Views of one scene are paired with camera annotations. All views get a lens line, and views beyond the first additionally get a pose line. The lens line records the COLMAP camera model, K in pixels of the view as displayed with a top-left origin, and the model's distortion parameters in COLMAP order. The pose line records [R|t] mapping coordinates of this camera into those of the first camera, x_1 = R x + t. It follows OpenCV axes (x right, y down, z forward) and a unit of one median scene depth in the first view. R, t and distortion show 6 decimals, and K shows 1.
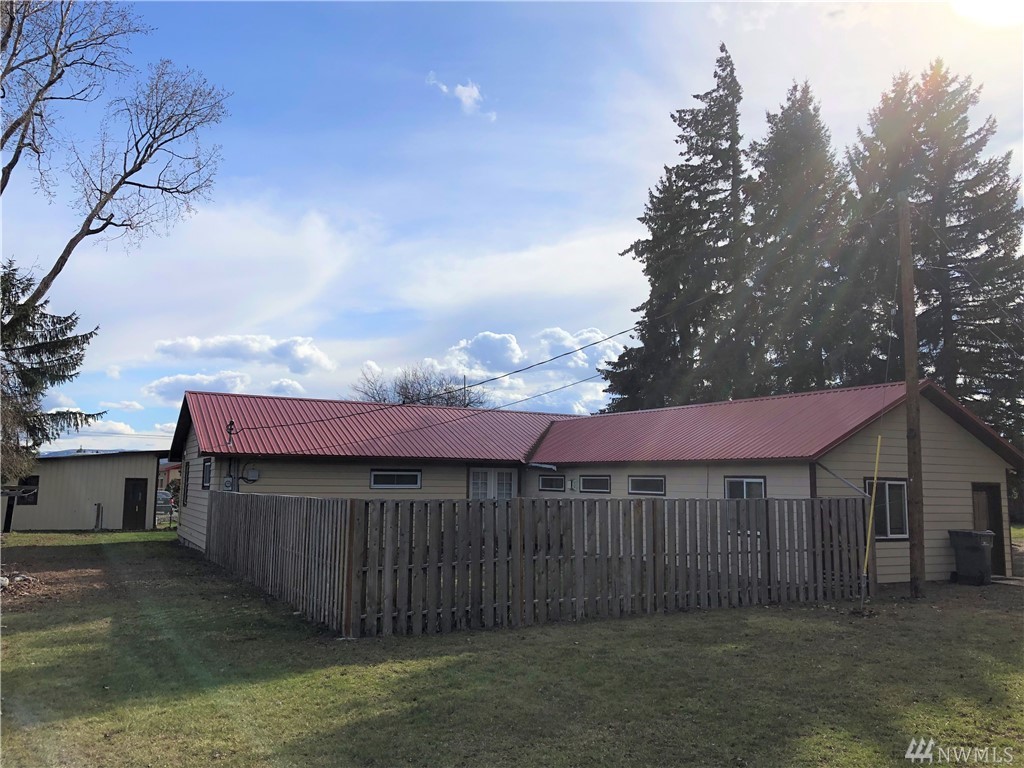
lens RADIAL K [[833.9, 0, 498.8], [0, 833.9, 382.6], [0, 0, 1]] dist [0.003957, -0.000512]
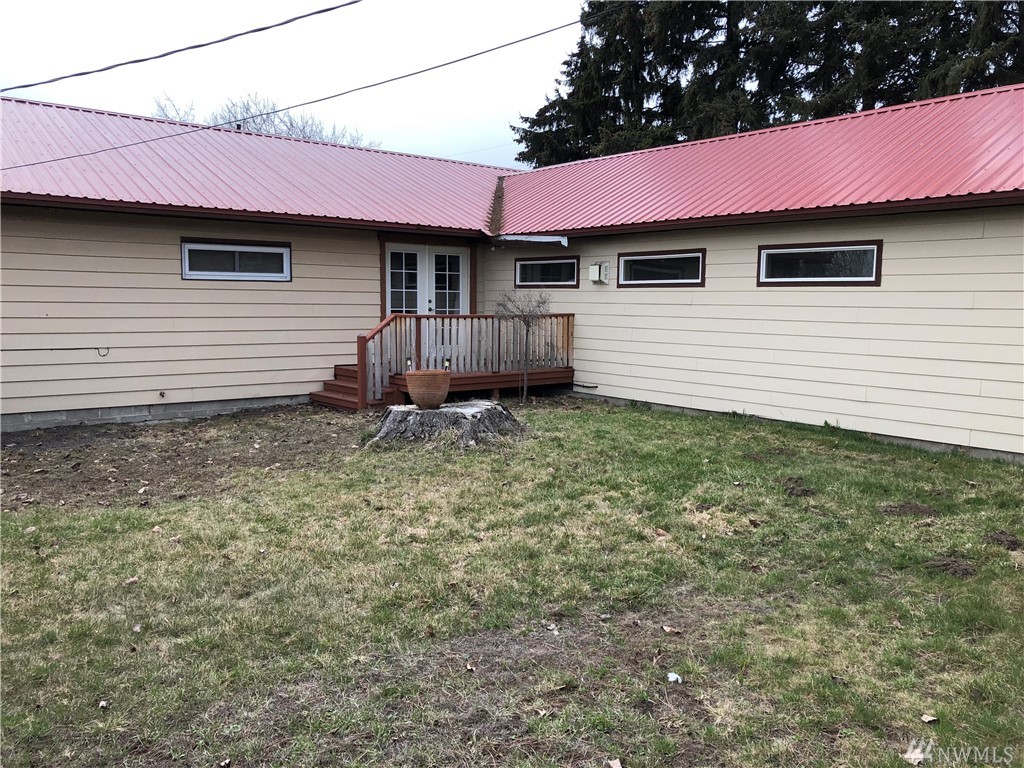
lens RADIAL K [[833.9, 0, 498.8], [0, 833.9, 382.6], [0, 0, 1]] dist [0.003957, -0.000512]
pose [[0.978046, -0.019251, 0.207497, -0.072405], [-0.027066, 0.975555, 0.218083, 0.070399], [-0.206623, -0.218912, 0.953617, 0.463863]]
